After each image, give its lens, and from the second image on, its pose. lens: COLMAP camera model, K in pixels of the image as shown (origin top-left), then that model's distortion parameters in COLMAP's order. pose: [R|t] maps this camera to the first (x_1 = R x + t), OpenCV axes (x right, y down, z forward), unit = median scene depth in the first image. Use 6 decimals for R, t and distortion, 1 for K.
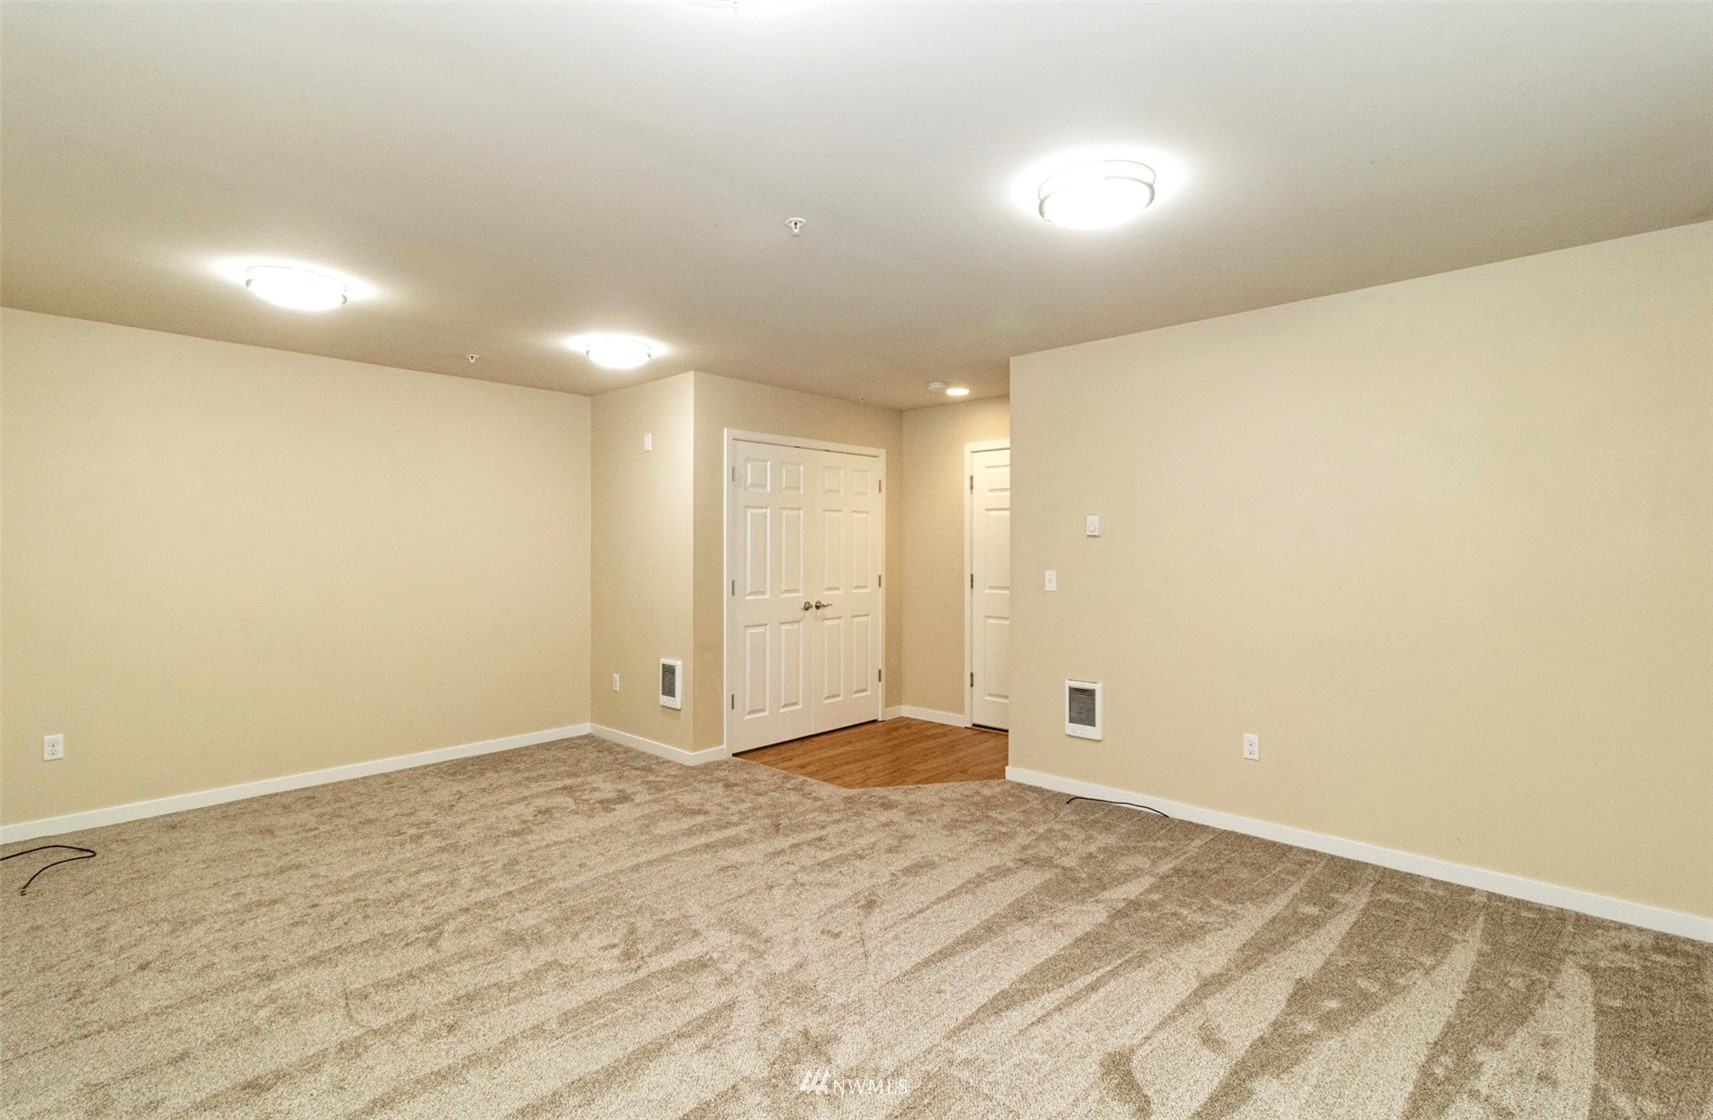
lens RADIAL K [[783.3, 0, 851.9], [0, 783.3, 547.4], [0, 0, 1]] dist [0.002400, 0.001297]
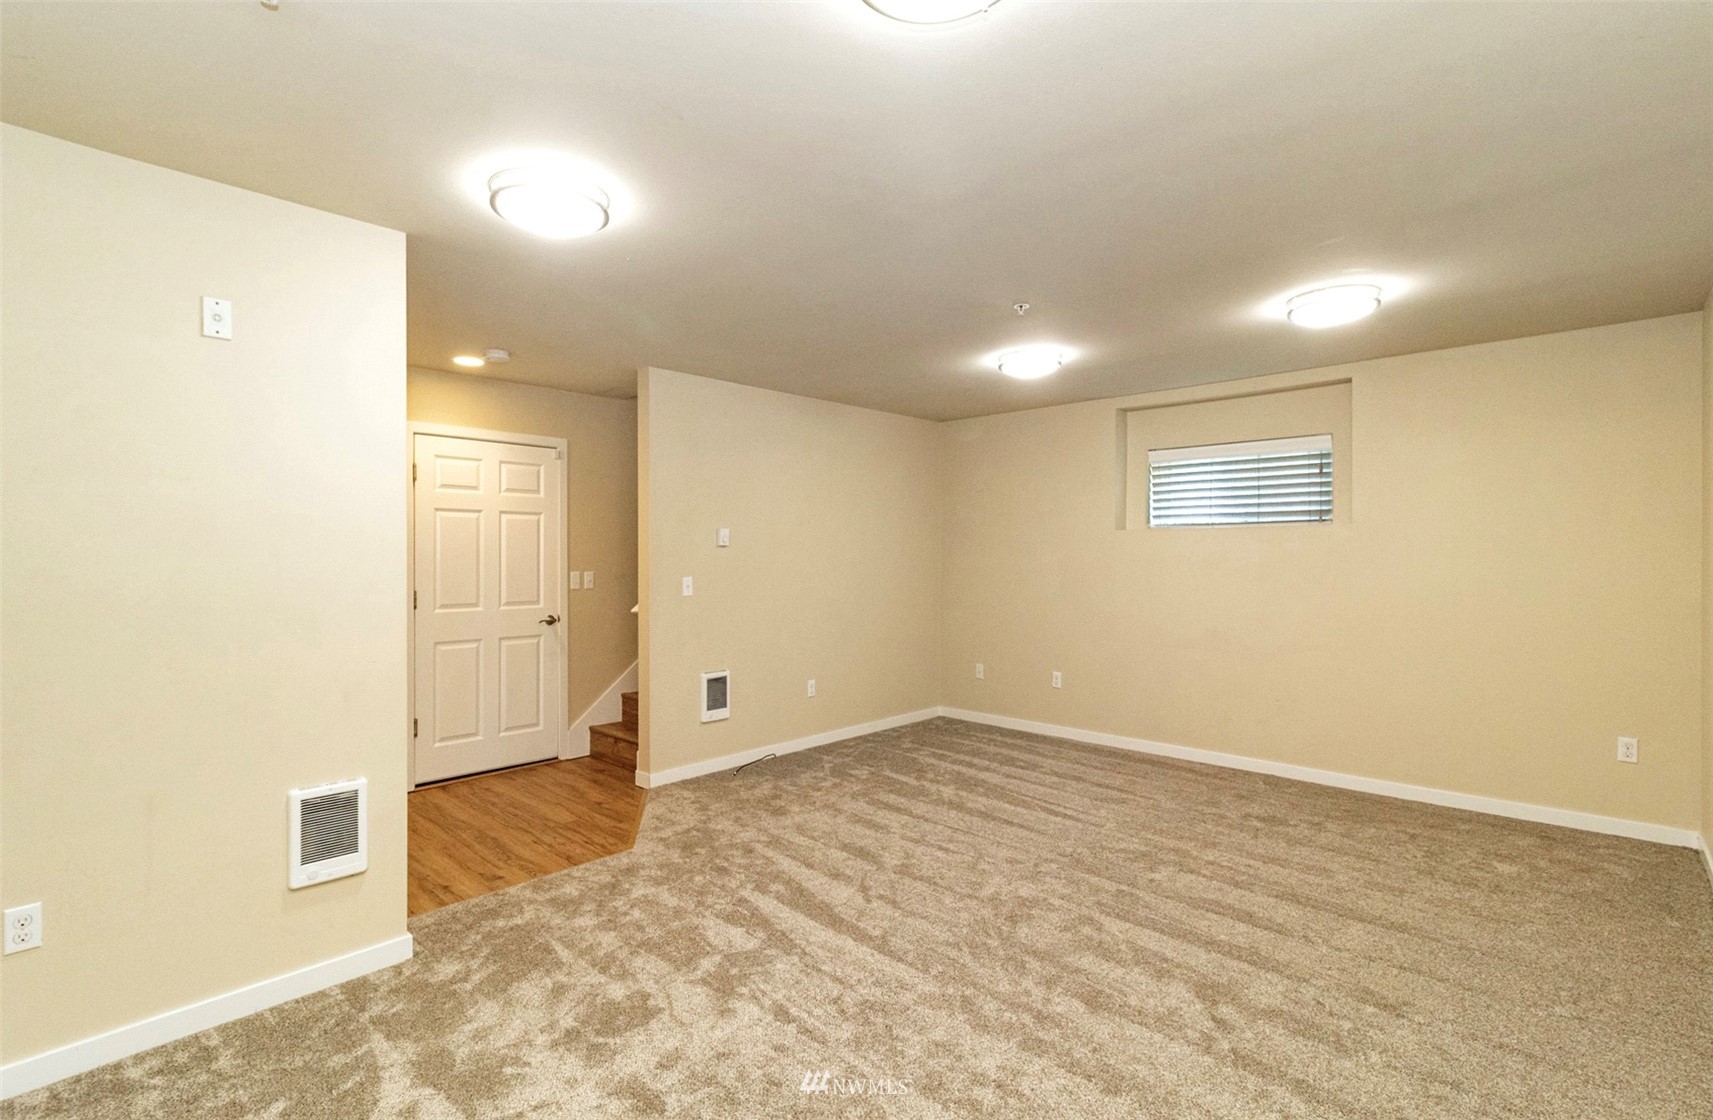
lens RADIAL K [[783.3, 0, 851.9], [0, 783.3, 547.4], [0, 0, 1]] dist [0.002400, 0.001297]
pose [[0.011377, 0.005669, 0.999919, -0.934687], [-0.002634, 0.999981, -0.005640, -0.007076], [-0.999932, -0.002570, 0.011392, 0.853004]]
